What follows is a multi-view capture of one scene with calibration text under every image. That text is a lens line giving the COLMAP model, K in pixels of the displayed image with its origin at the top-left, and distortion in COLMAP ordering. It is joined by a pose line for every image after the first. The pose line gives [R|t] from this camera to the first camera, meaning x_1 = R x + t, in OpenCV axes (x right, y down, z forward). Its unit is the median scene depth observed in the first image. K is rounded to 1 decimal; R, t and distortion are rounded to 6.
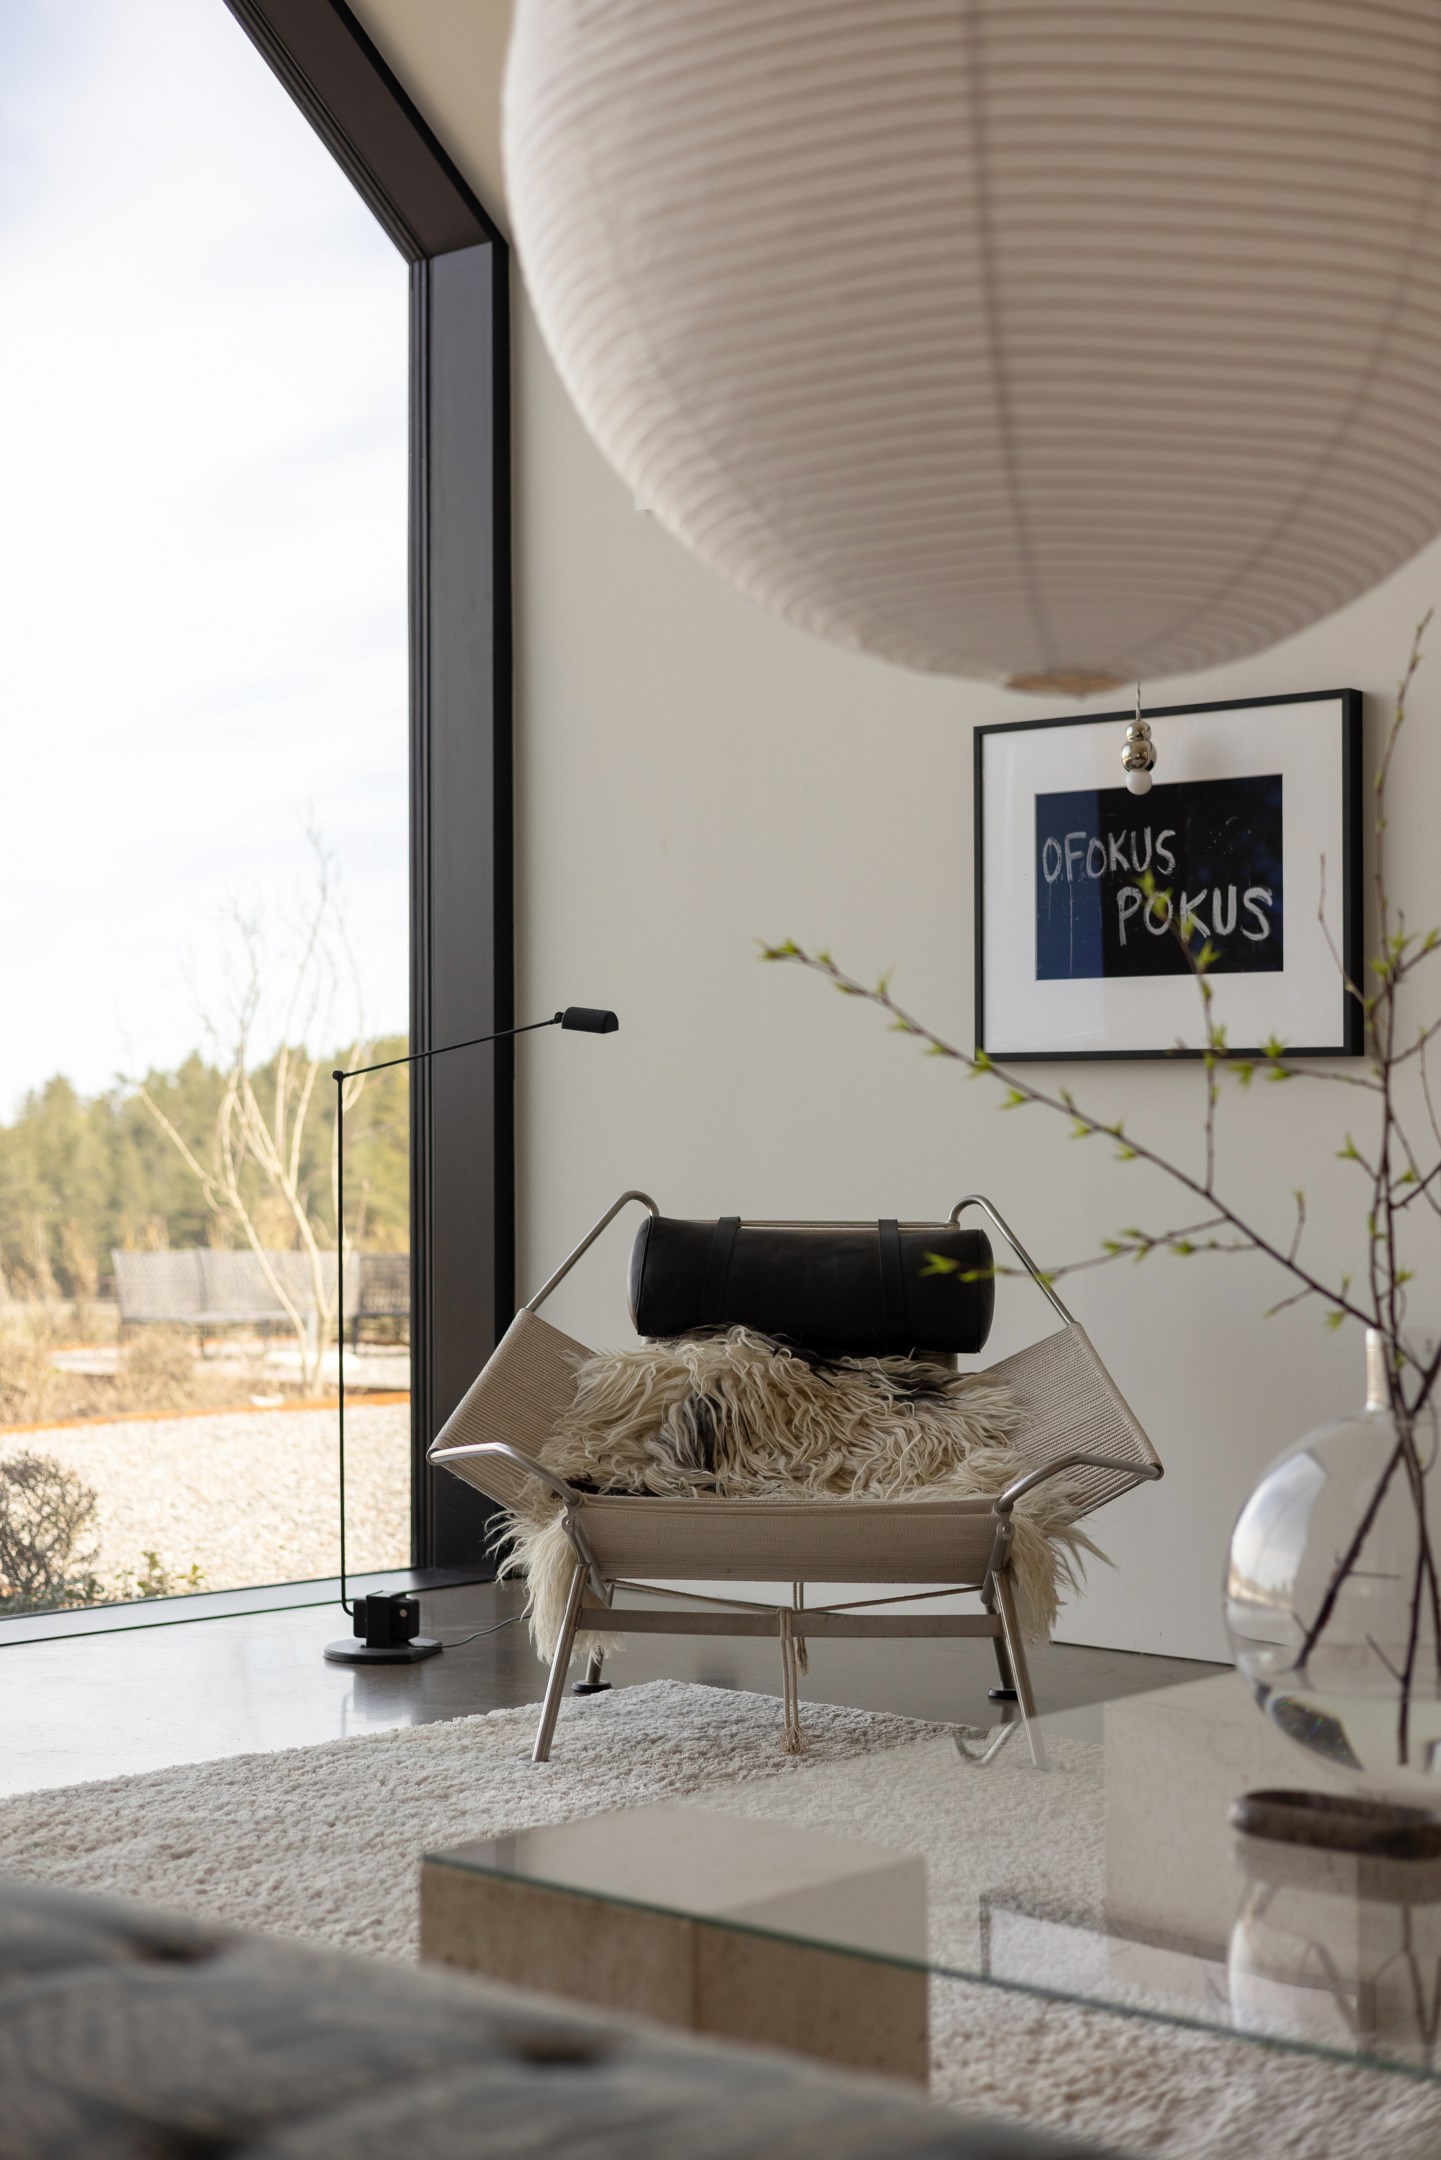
lens RADIAL K [[3273.5, 0, 722.3], [0, 3273.5, 1080.0], [0, 0, 1]] dist [0.014898, 0.000000]
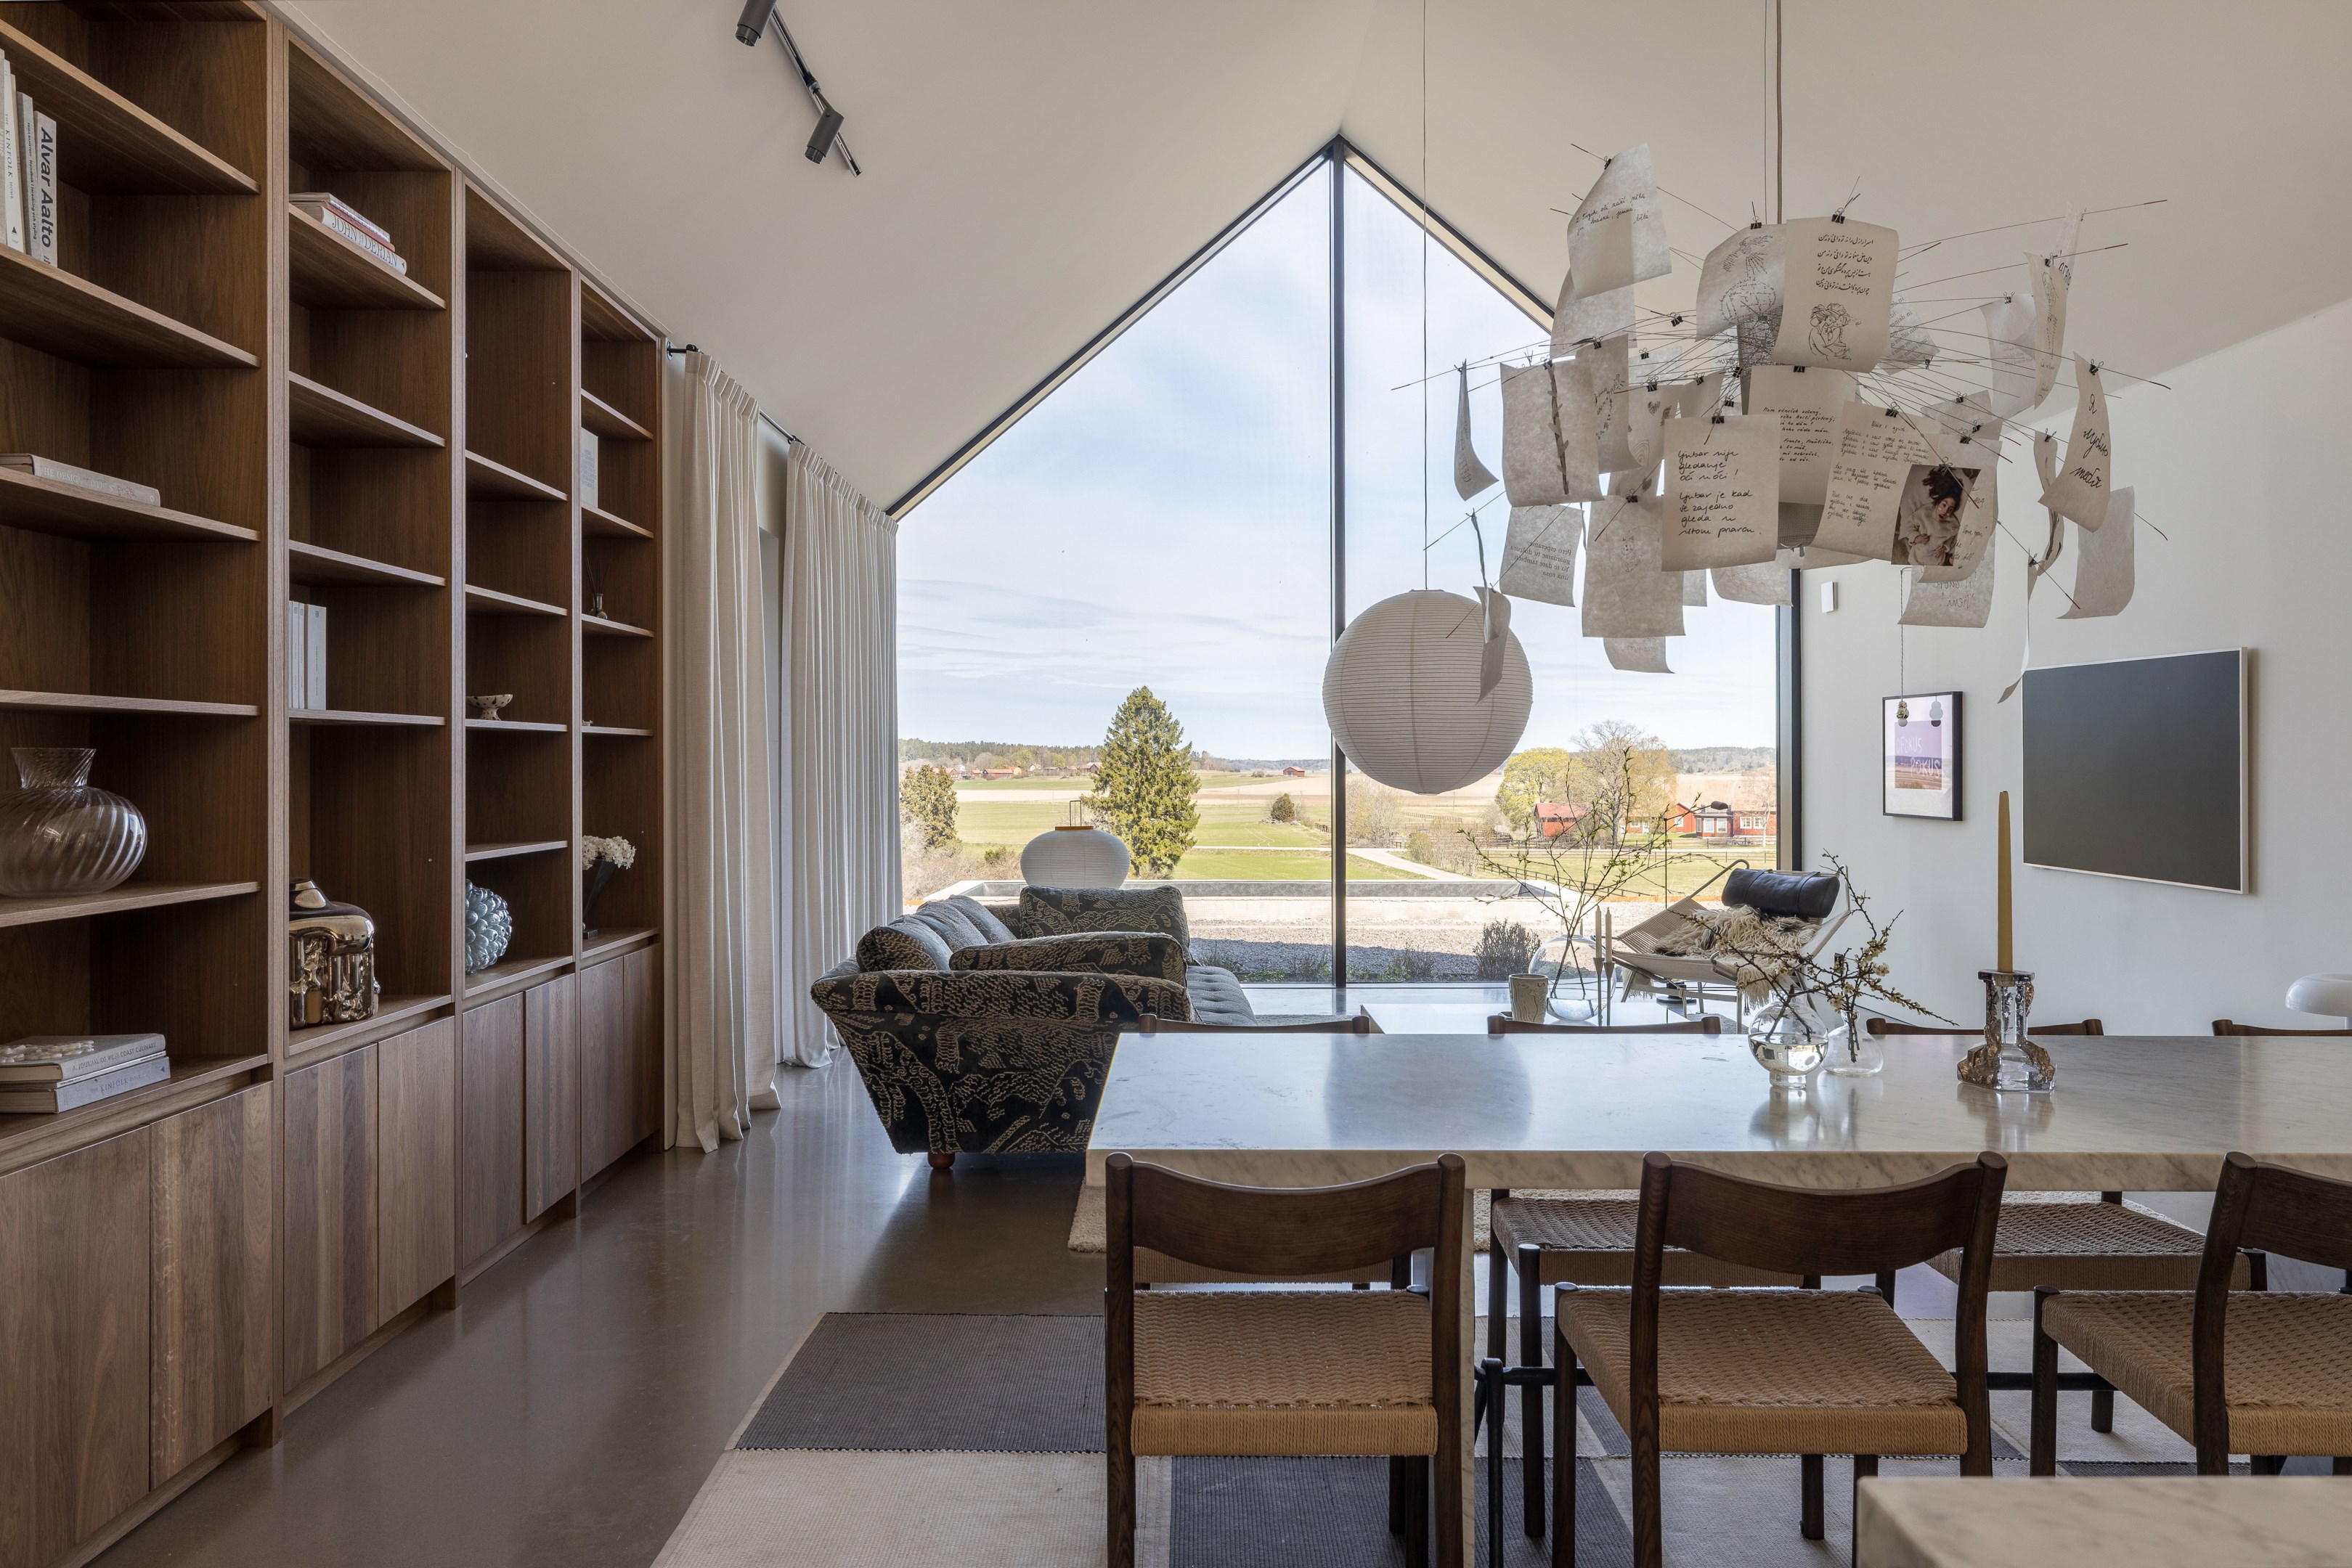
lens RADIAL K [[1744.6, 0, 1185.2], [0, 1744.6, 769.2], [0, 0, 1]] dist [0.001352, 0.000070]
pose [[0.675190, -0.000502, -0.737644, 0.874850], [0.022547, 0.999547, 0.019958, -0.099446], [0.737299, -0.030107, 0.674895, -0.512472]]
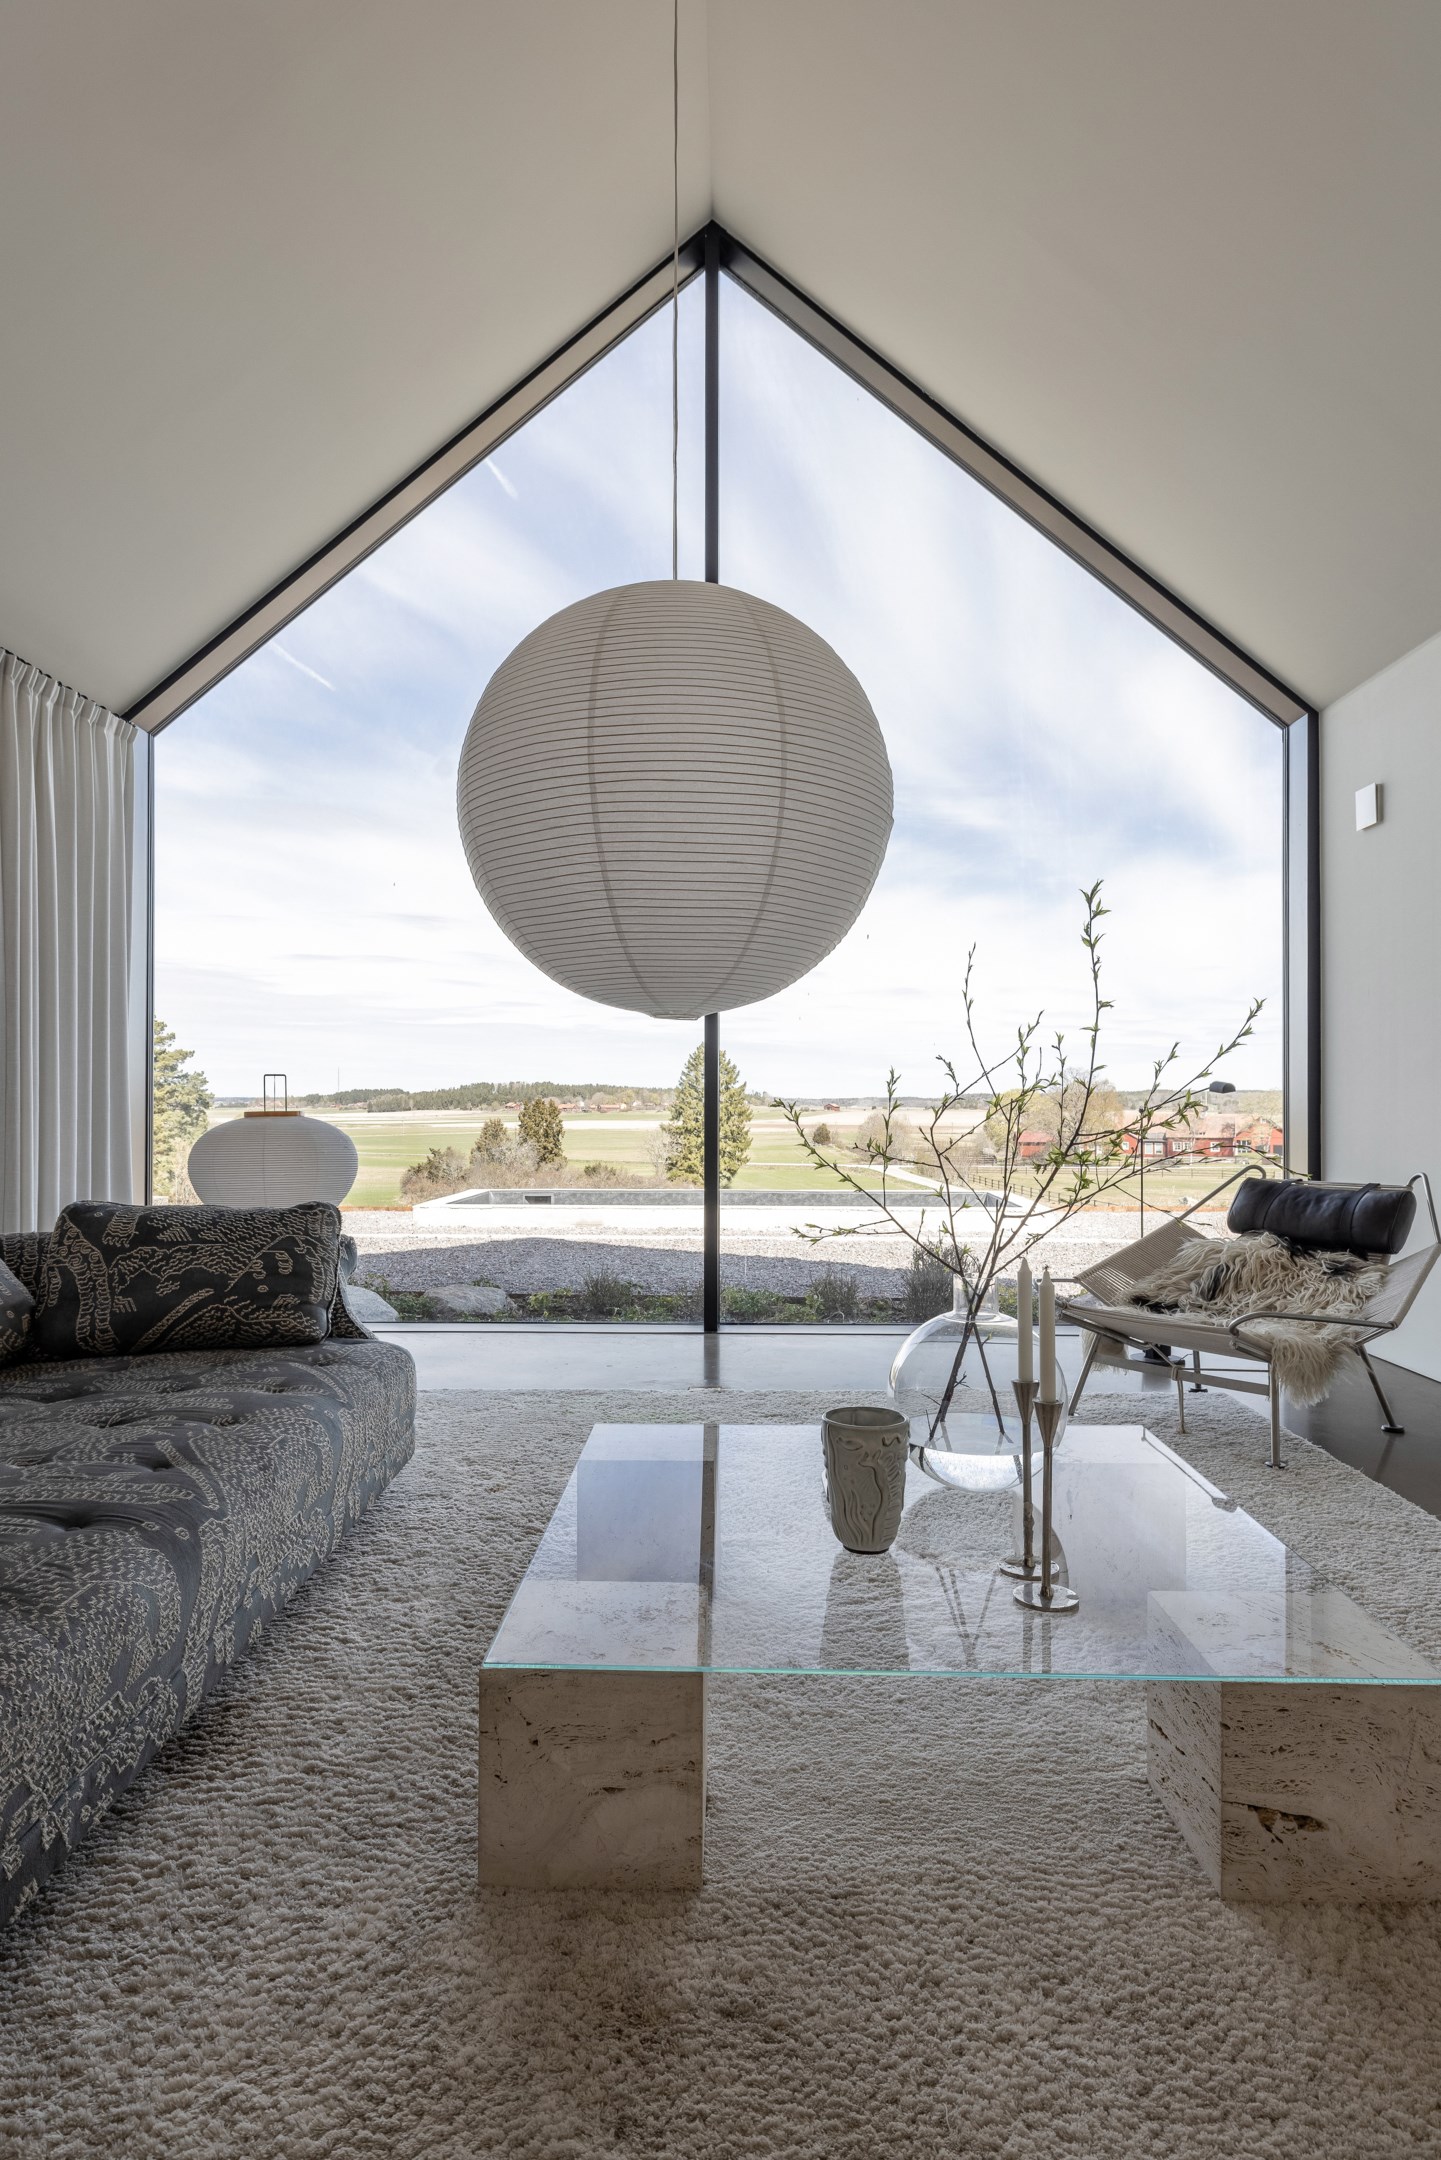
lens RADIAL K [[1276.9, 0, 721.7], [0, 1276.9, 1092.7], [0, 0, 1]] dist [0.007436, 0.000415]
pose [[0.653445, -0.007520, -0.756937, 0.402430], [0.020377, 0.999763, 0.007658, -0.027844], [0.756700, -0.020428, 0.653443, 0.200128]]
